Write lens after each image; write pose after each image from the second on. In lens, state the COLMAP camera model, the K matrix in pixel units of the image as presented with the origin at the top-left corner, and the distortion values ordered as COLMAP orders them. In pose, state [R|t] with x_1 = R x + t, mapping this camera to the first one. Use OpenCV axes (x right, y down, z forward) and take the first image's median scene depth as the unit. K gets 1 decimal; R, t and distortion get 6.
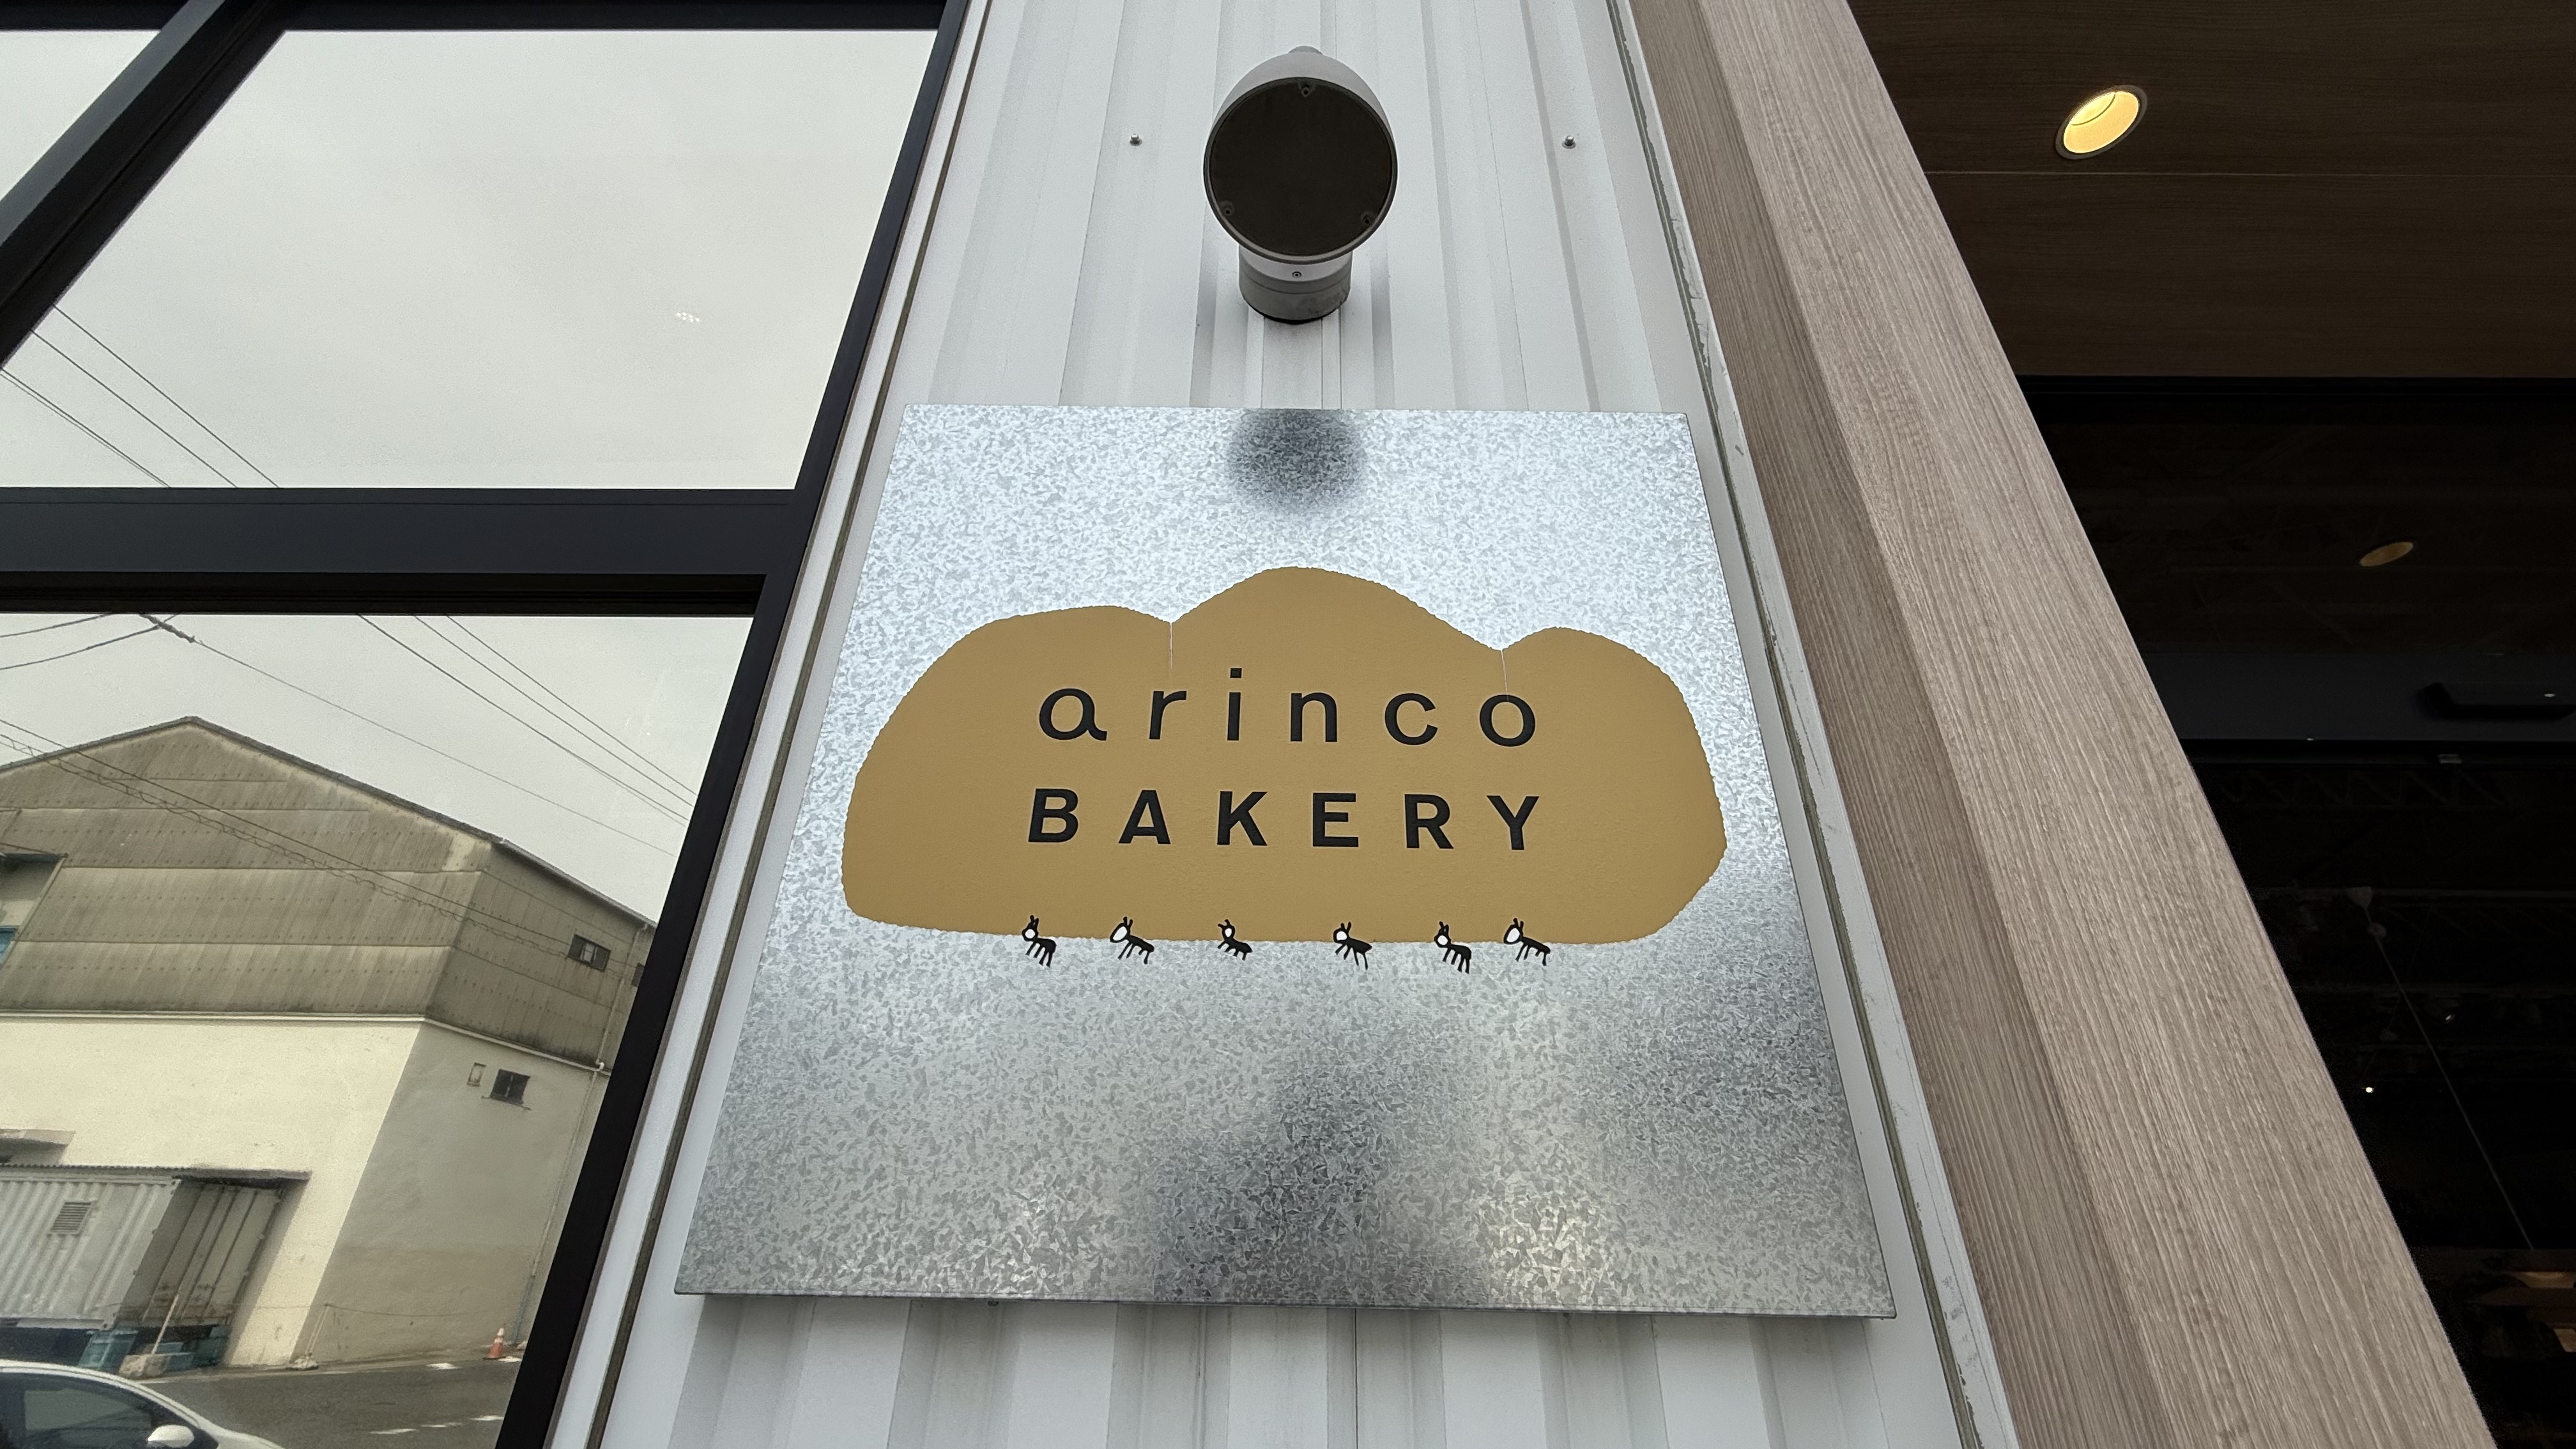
lens RADIAL K [[1017.9, 0, 1293.5], [0, 1017.9, 712.8], [0, 0, 1]] dist [0.002477, -0.000030]
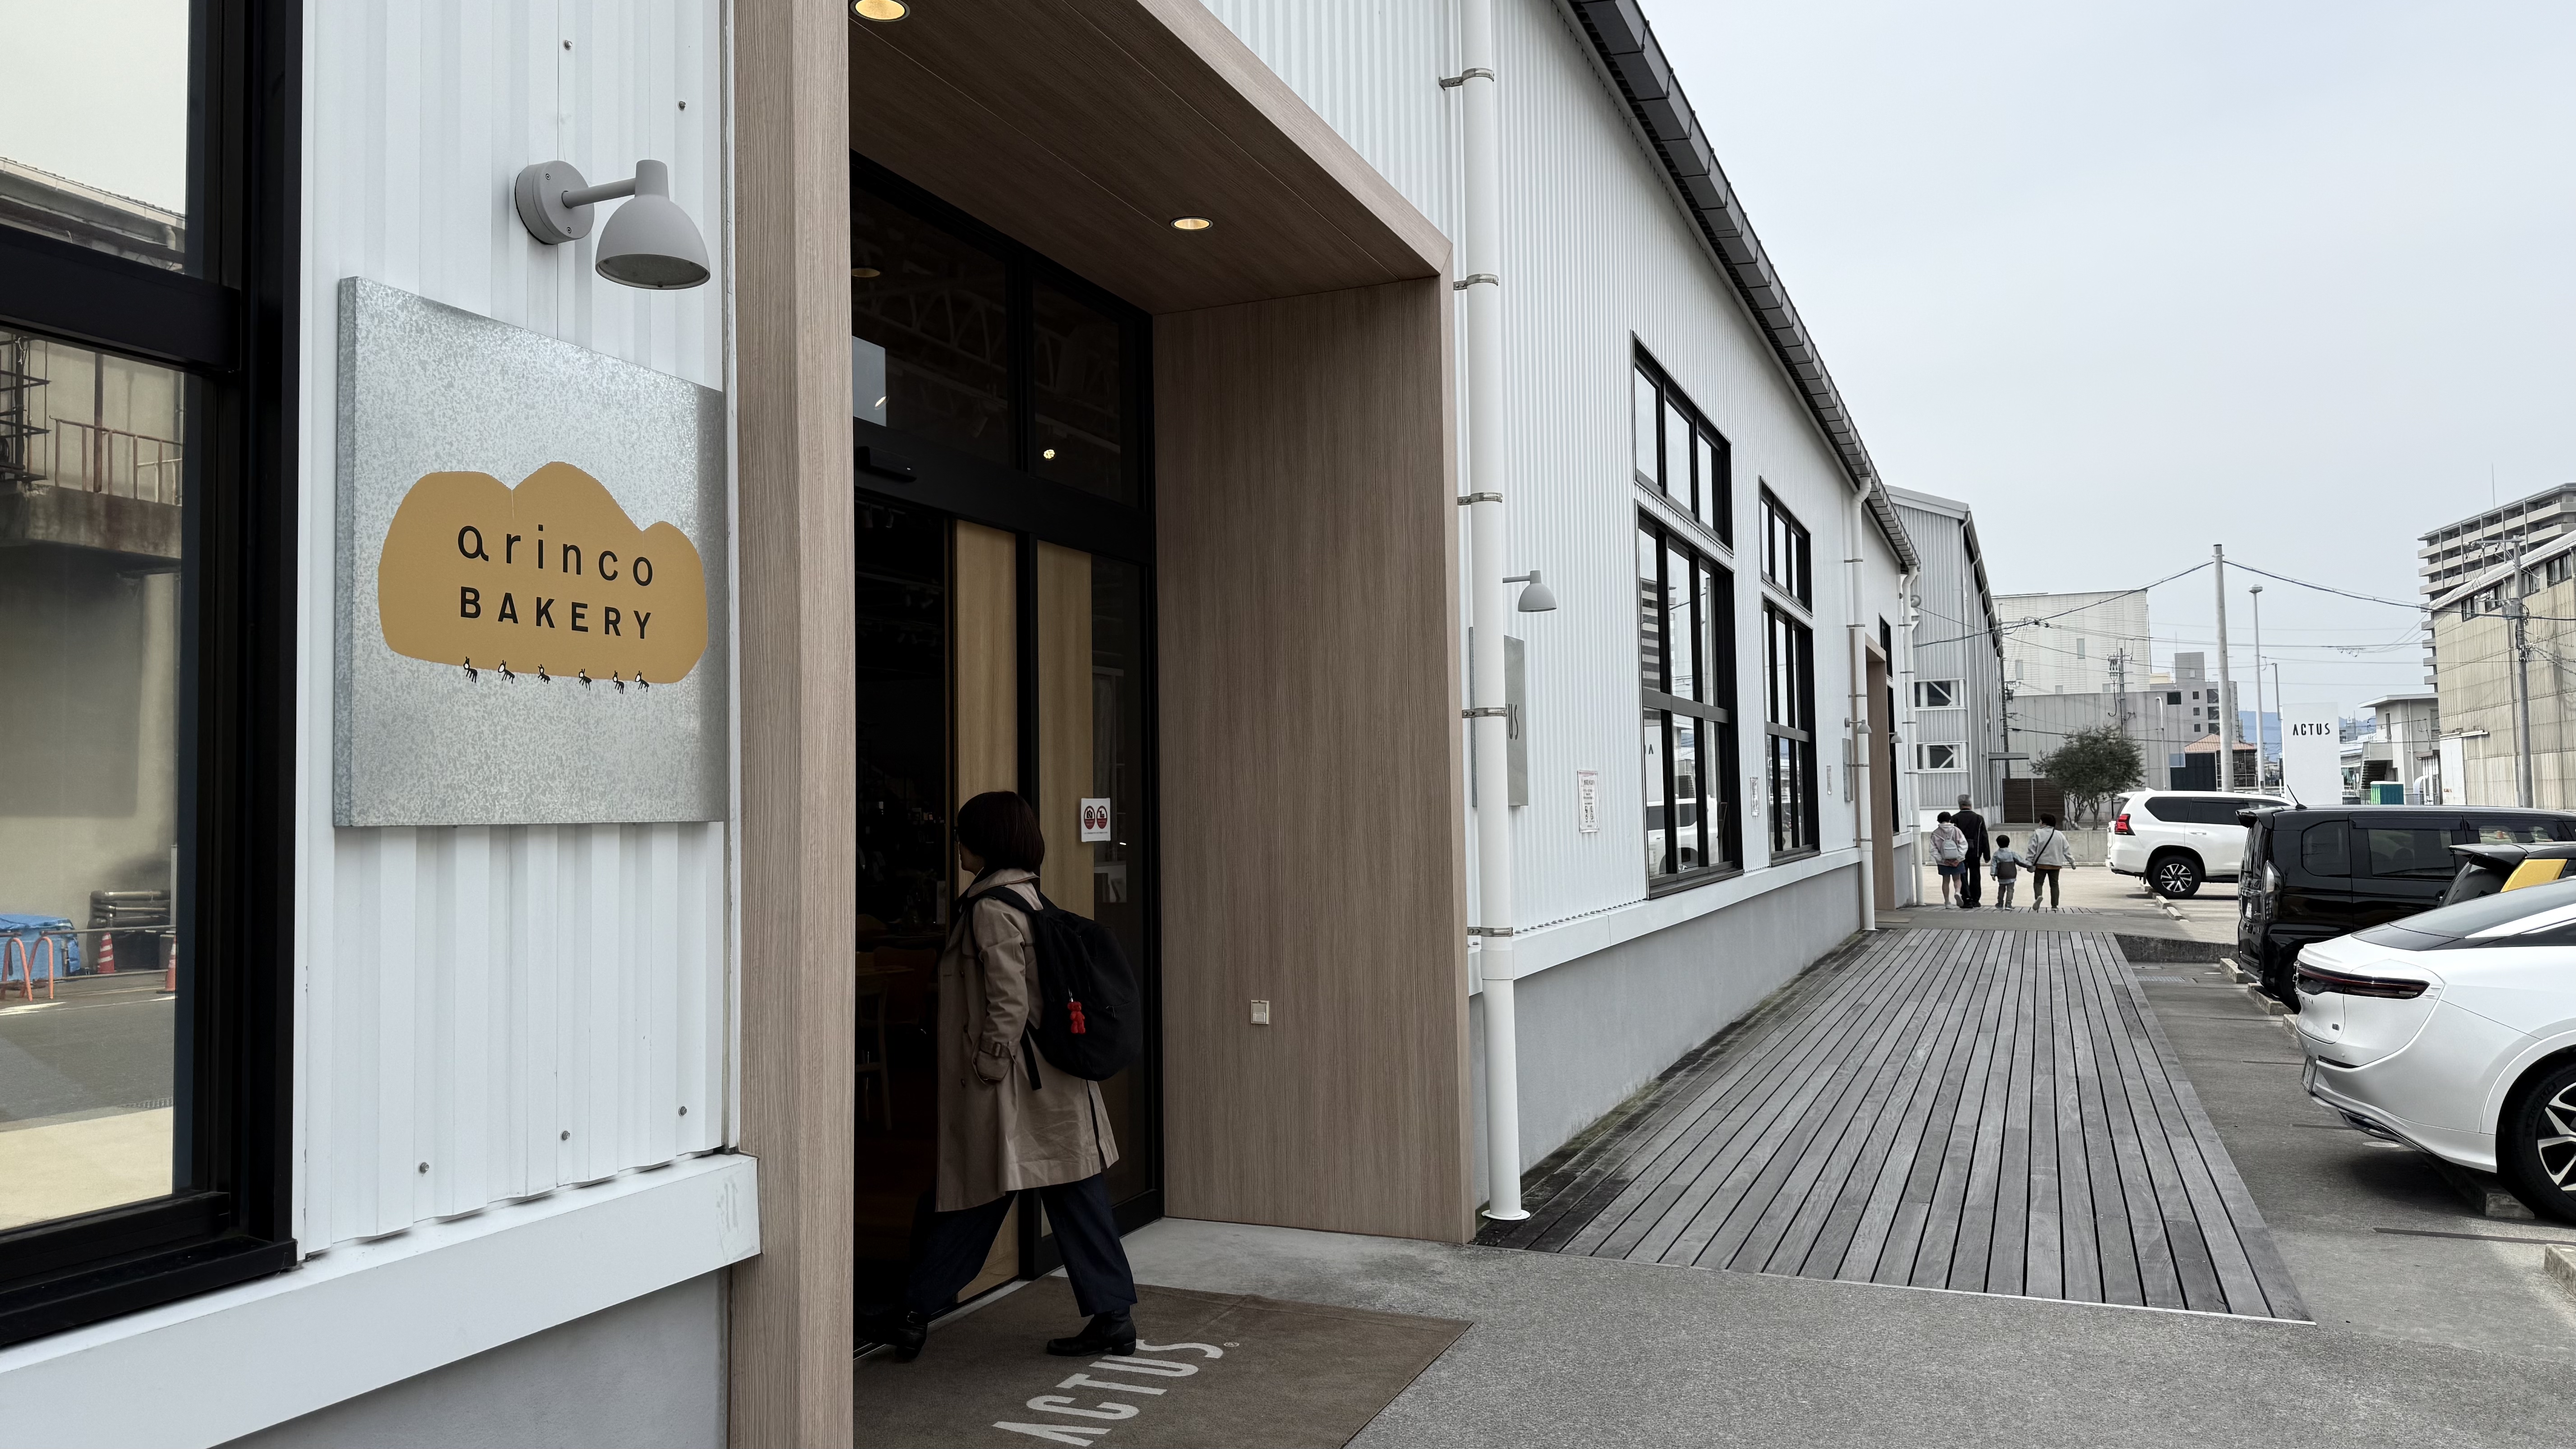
lens RADIAL K [[1811.0, 0, 1289.5], [0, 1811.0, 721.3], [0, 0, 1]] dist [-0.004082, -0.002076]
pose [[0.377329, 0.025908, 0.925717, -2.762149], [-0.420493, 0.895417, 0.146336, -0.832878], [-0.825111, -0.444474, 0.348761, -1.525614]]
